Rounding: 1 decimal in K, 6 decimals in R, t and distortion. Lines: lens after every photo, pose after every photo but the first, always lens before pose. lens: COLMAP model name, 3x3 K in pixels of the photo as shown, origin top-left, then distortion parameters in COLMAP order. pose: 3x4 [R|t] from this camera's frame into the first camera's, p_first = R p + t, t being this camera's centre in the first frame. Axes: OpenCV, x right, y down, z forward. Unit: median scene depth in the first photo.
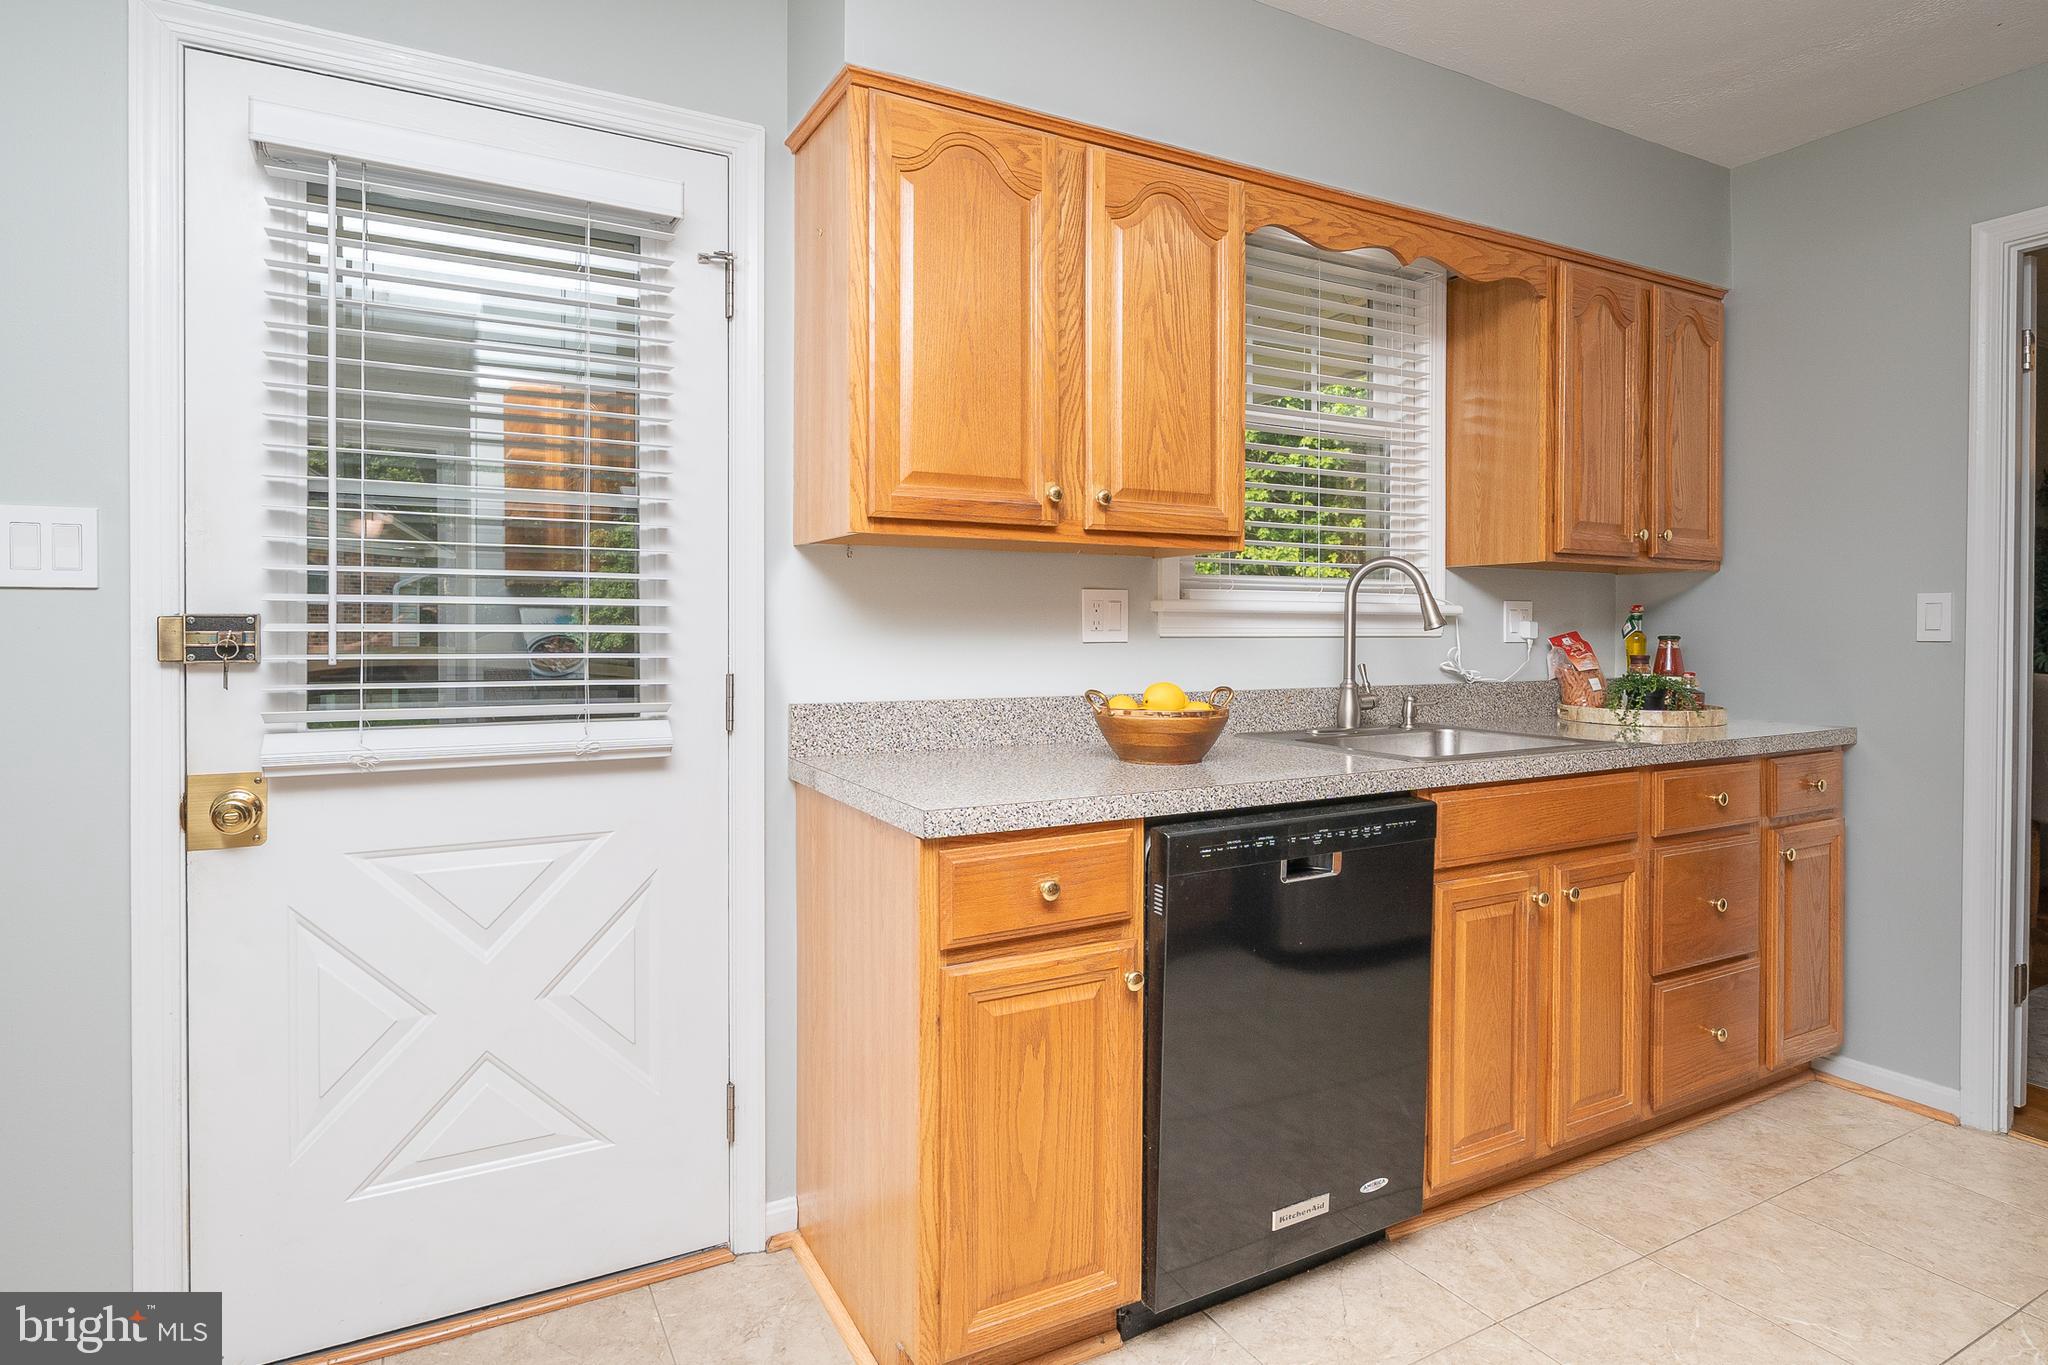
lens RADIAL K [[1102.1, 0, 1009.5], [0, 1102.1, 630.4], [0, 0, 1]] dist [-0.003911, -0.000253]
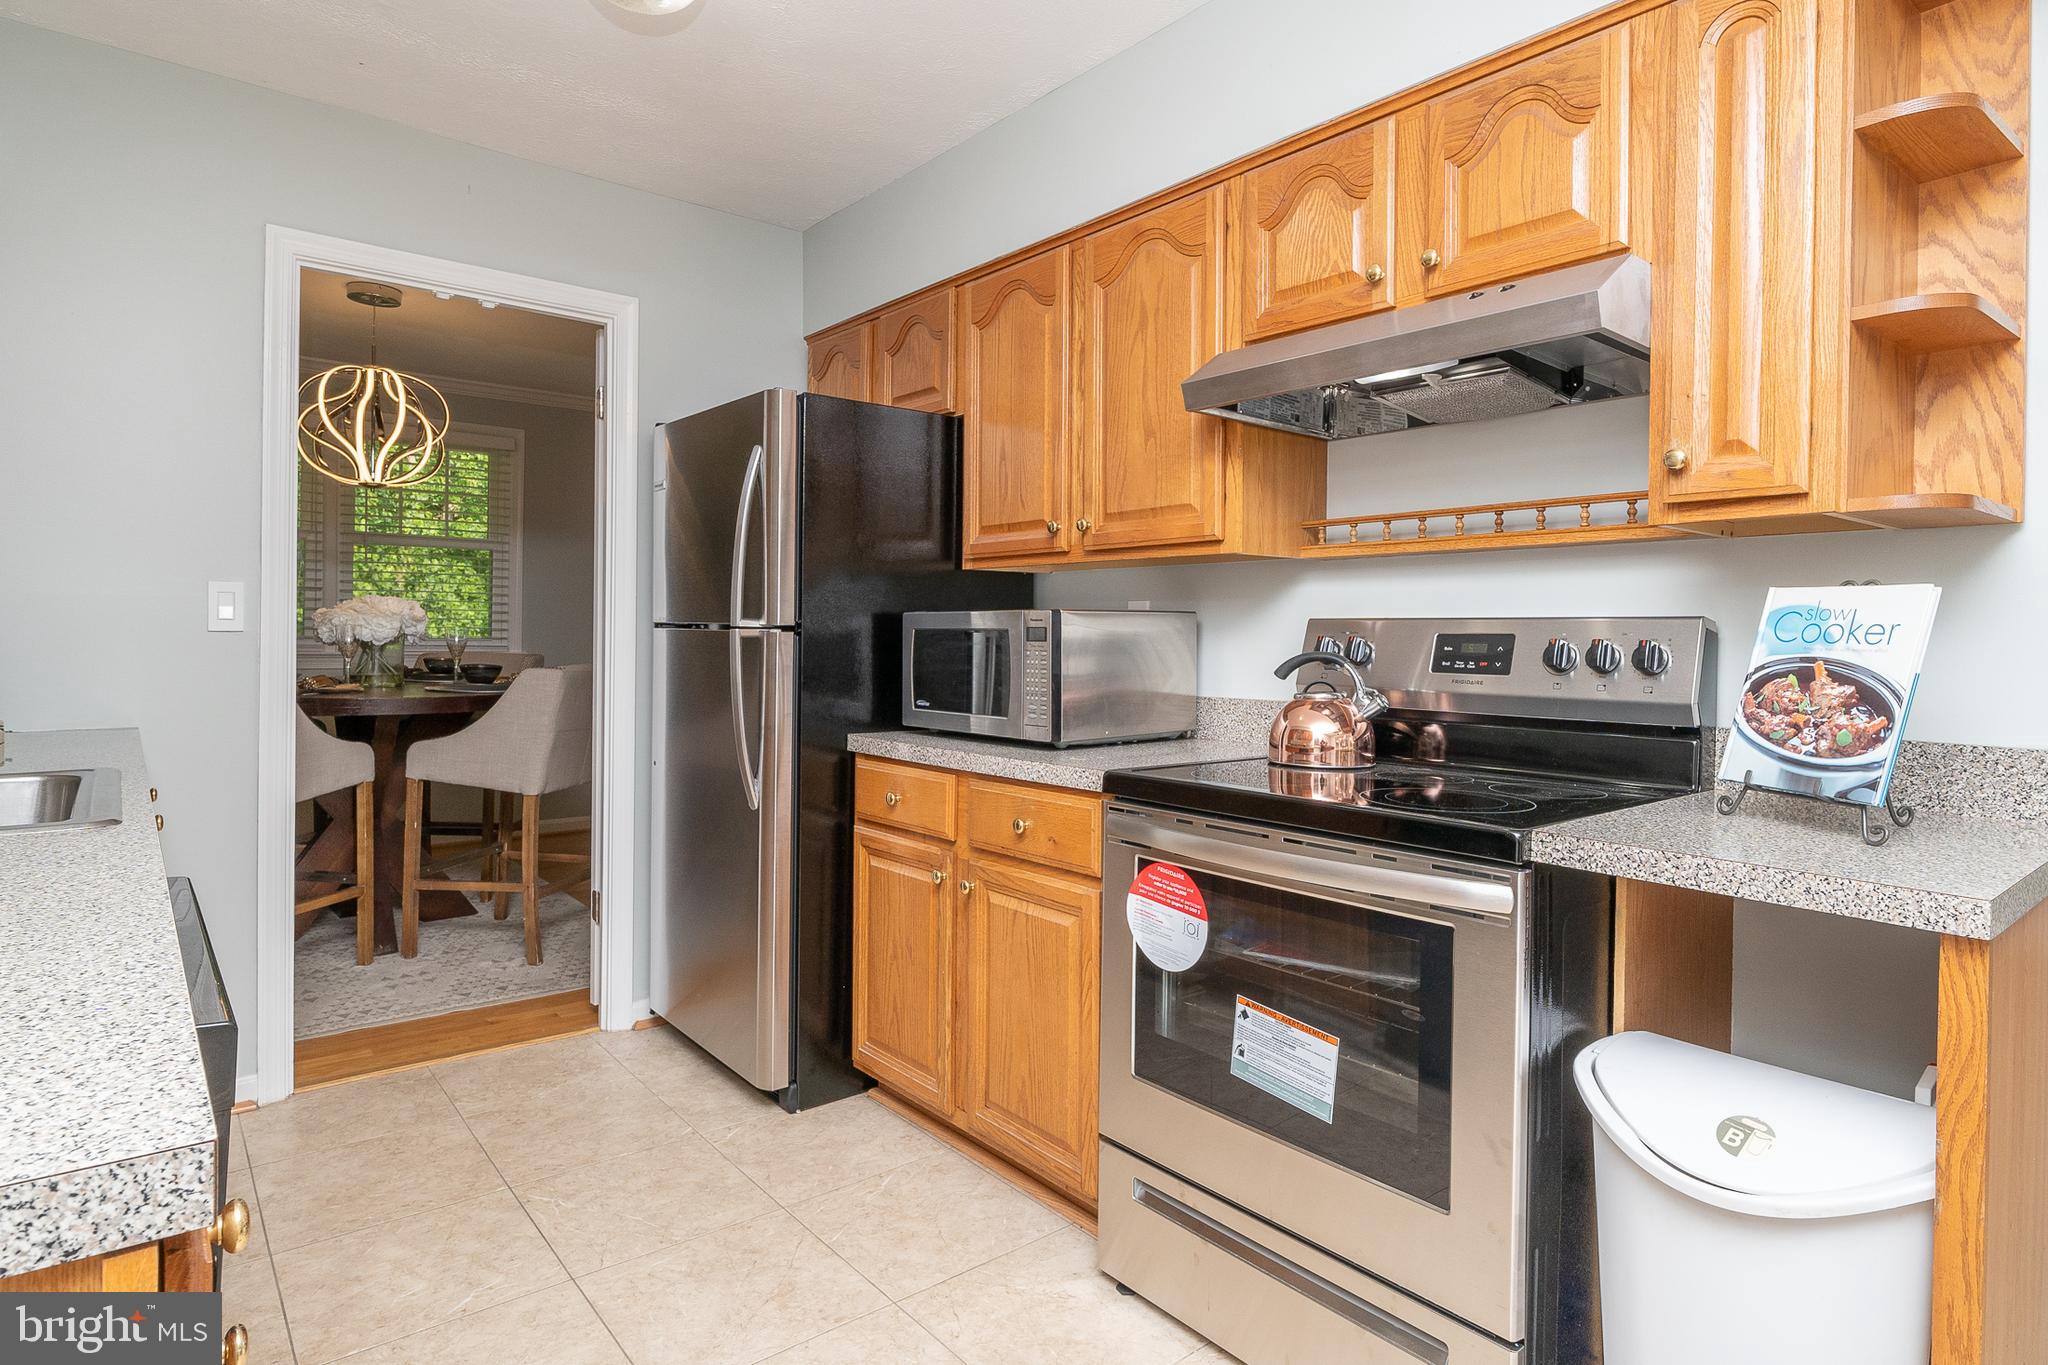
lens RADIAL K [[1102.1, 0, 1035.7], [0, 1102.1, 648.1], [0, 0, 1]] dist [-0.003911, -0.000253]
pose [[-0.179718, -0.013392, 0.983627, -0.341343], [-0.009424, 0.999885, 0.011892, 0.008270], [-0.983673, -0.007132, -0.179823, 0.623500]]
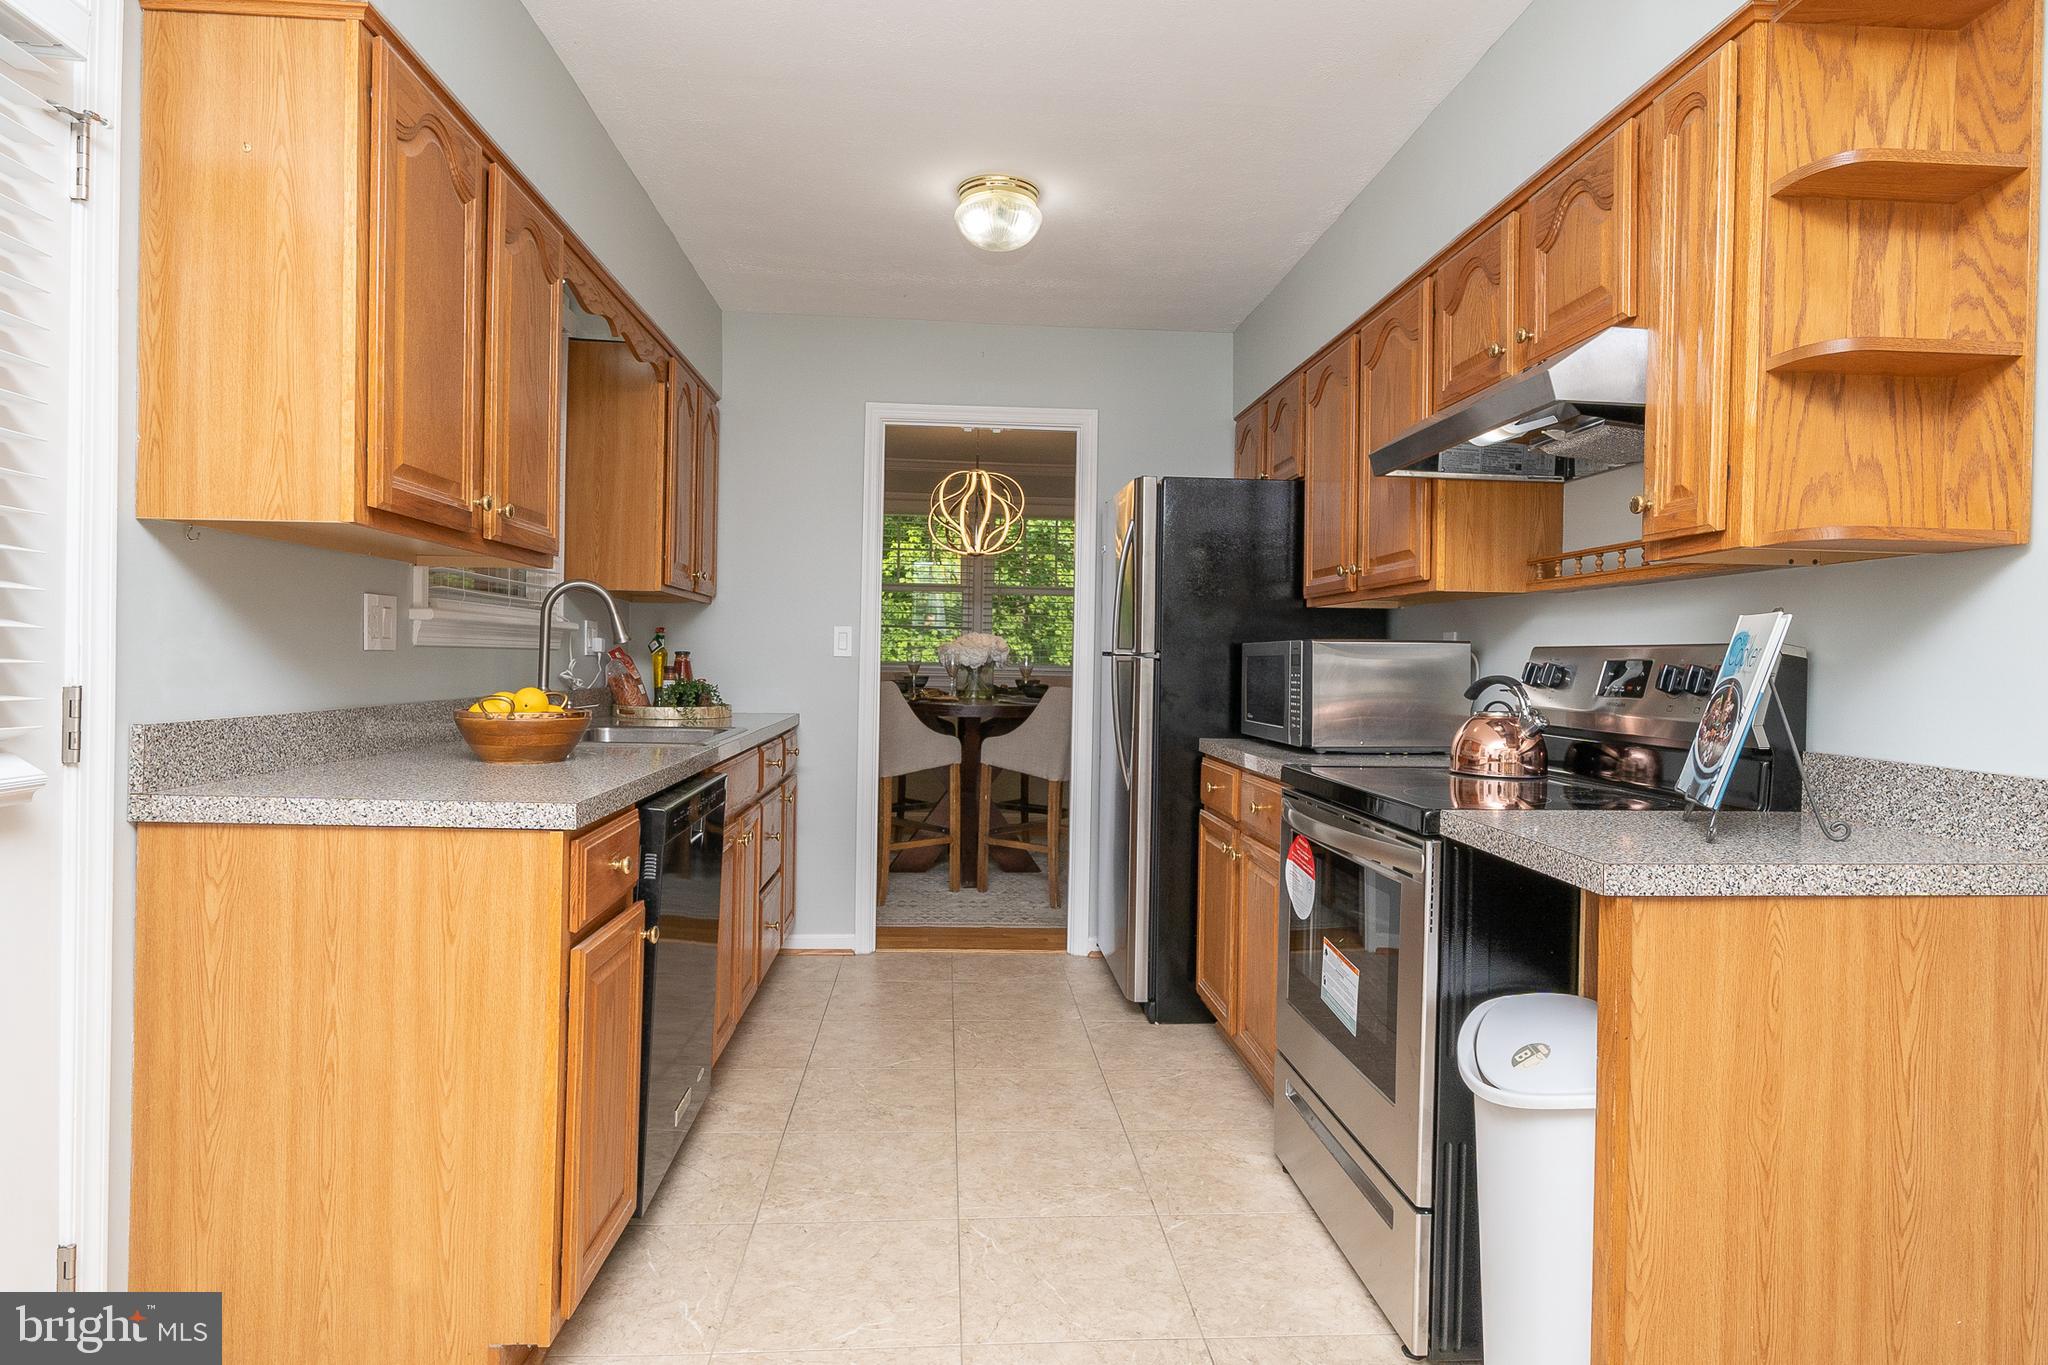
lens RADIAL K [[1102.1, 0, 1023.8], [0, 1102.1, 676.5], [0, 0, 1]] dist [-0.003911, -0.000253]
pose [[0.421897, -0.007624, 0.906611, -0.663306], [-0.015708, 0.999753, 0.015717, 0.011874], [-0.906507, -0.020872, 0.421674, 0.119994]]
